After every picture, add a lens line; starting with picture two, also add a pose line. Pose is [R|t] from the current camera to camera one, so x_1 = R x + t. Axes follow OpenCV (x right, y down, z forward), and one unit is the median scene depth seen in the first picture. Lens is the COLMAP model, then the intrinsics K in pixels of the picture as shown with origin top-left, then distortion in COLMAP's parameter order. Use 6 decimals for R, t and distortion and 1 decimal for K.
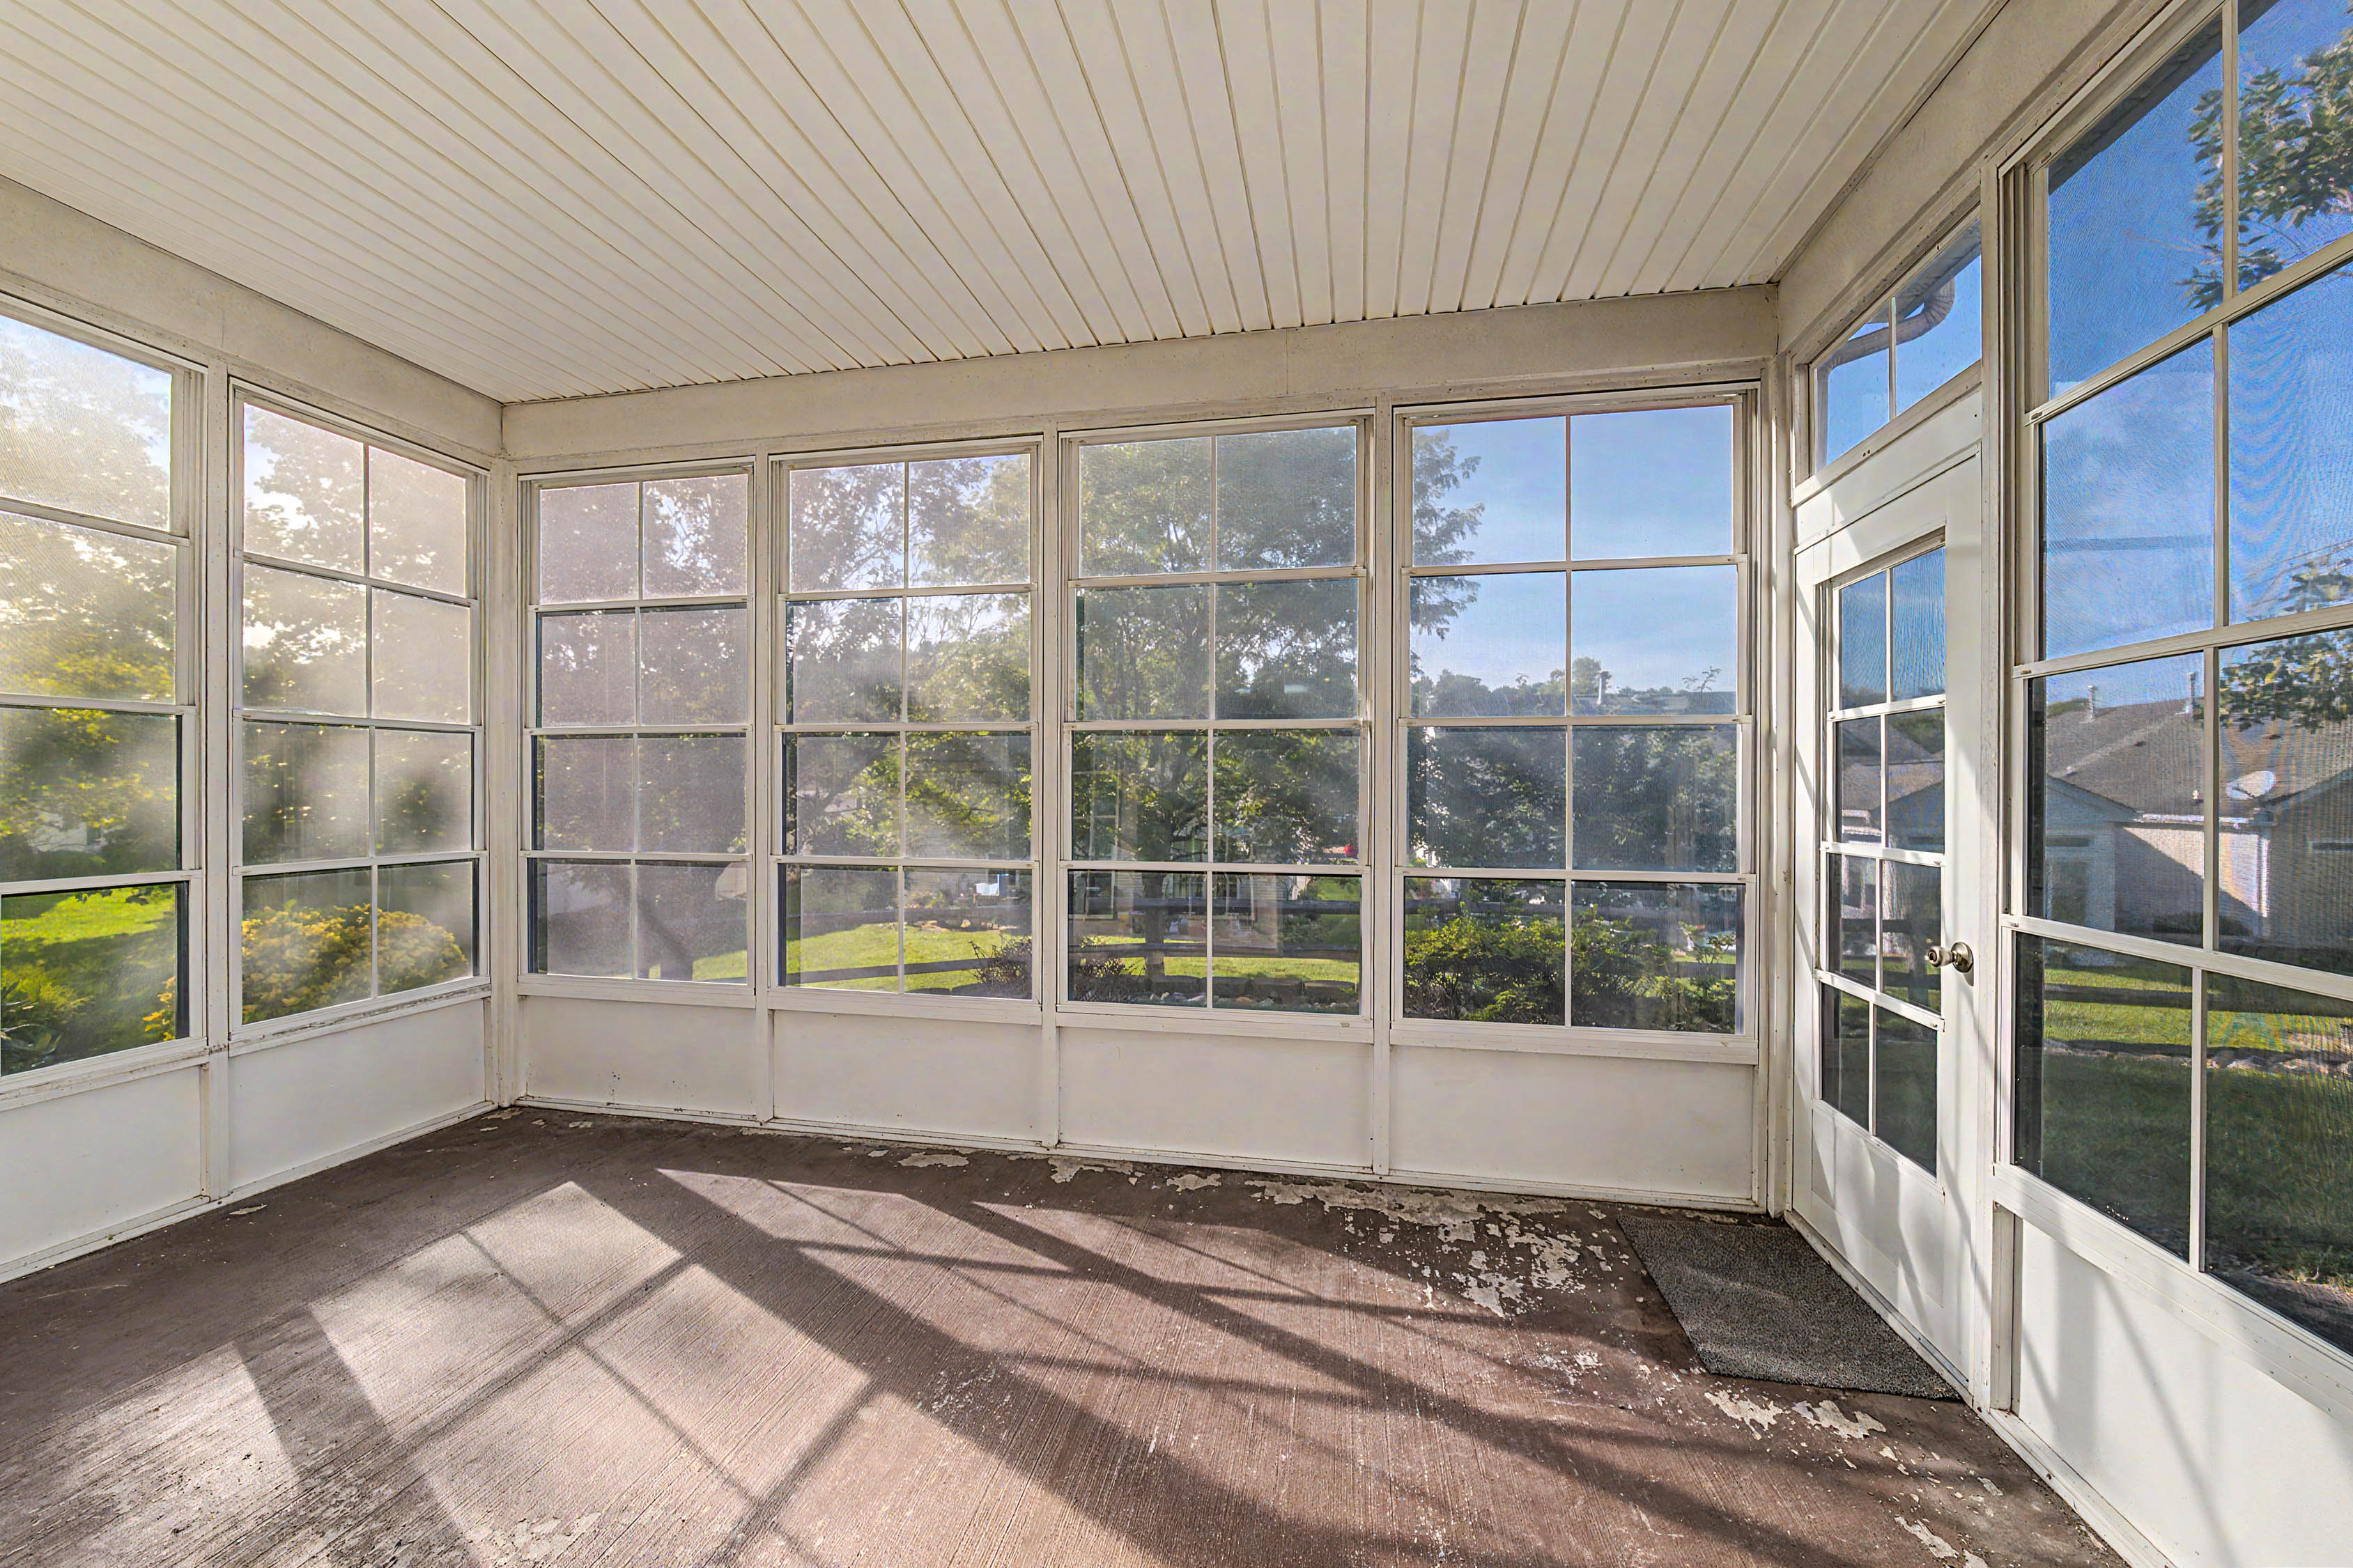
lens RADIAL K [[931.0, 0, 1159.2], [0, 931.0, 788.6], [0, 0, 1]] dist [-0.008360, -0.000308]
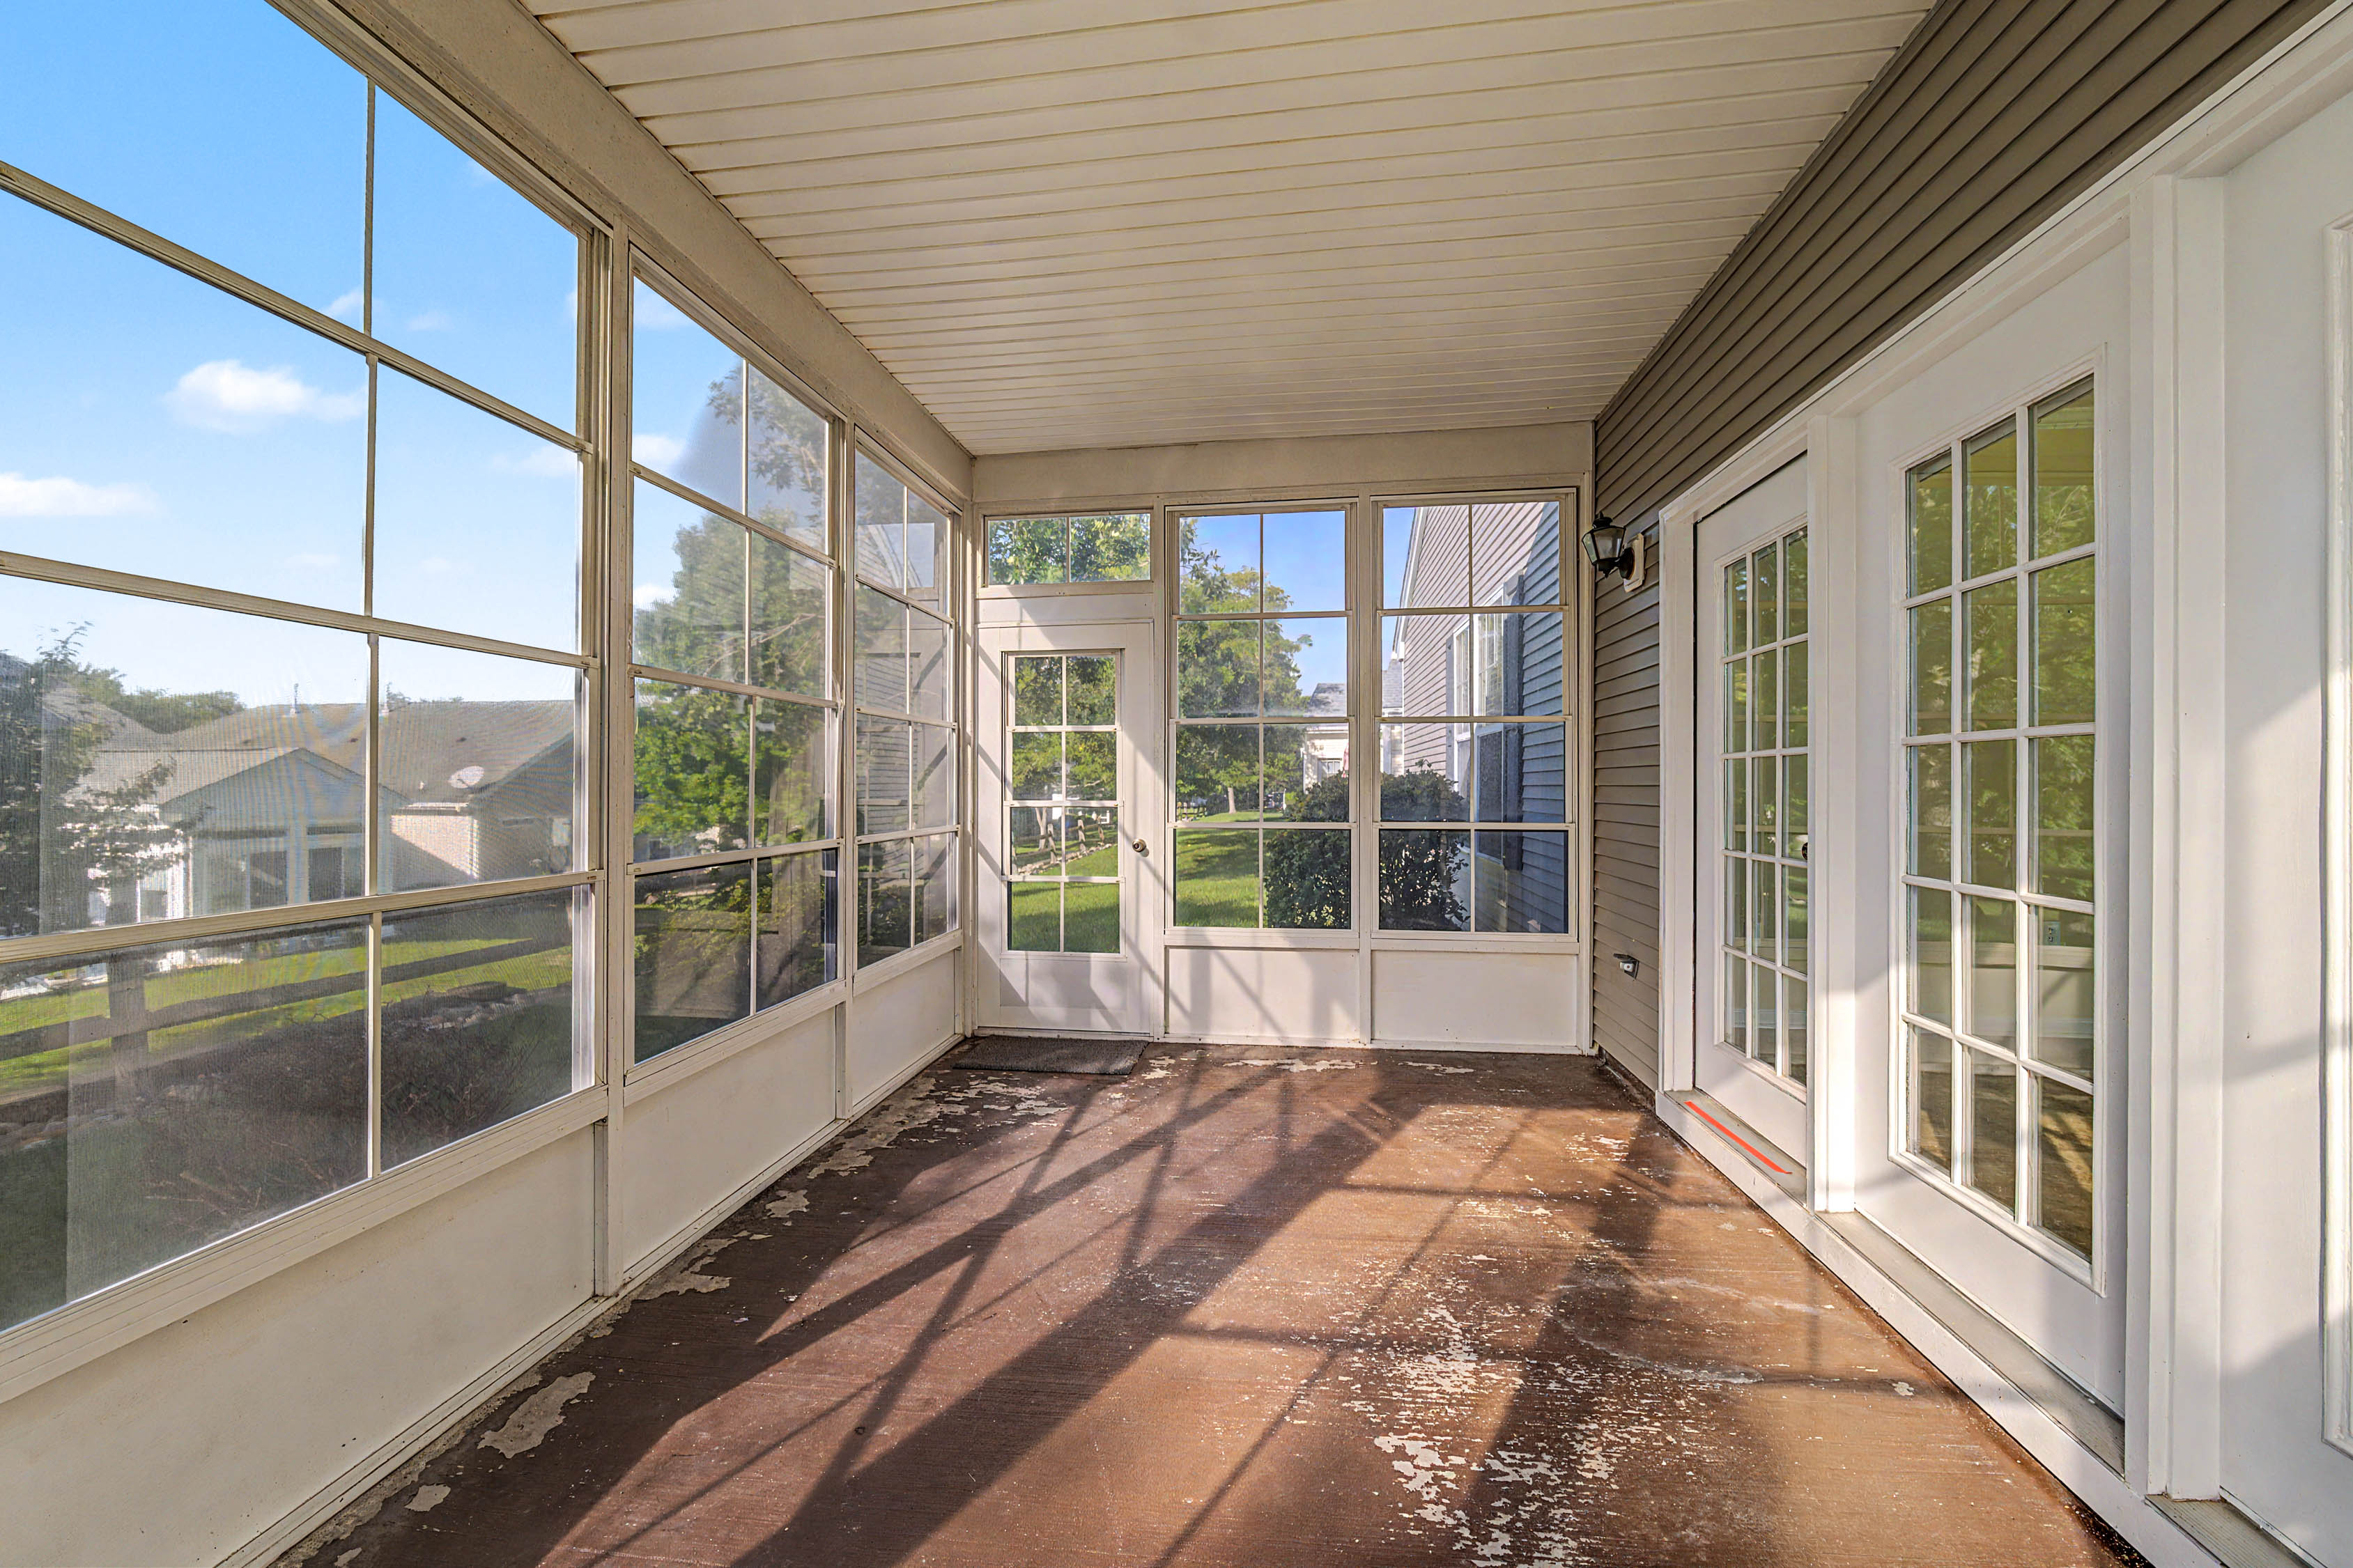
lens RADIAL K [[931.0, 0, 1158.8], [0, 931.0, 780.5], [0, 0, 1]] dist [-0.008360, -0.000308]
pose [[-0.060745, 0.001308, 0.998152, -1.029915], [0.000835, 0.999999, -0.001259, 0.024490], [-0.998153, 0.000757, -0.060746, 0.828953]]
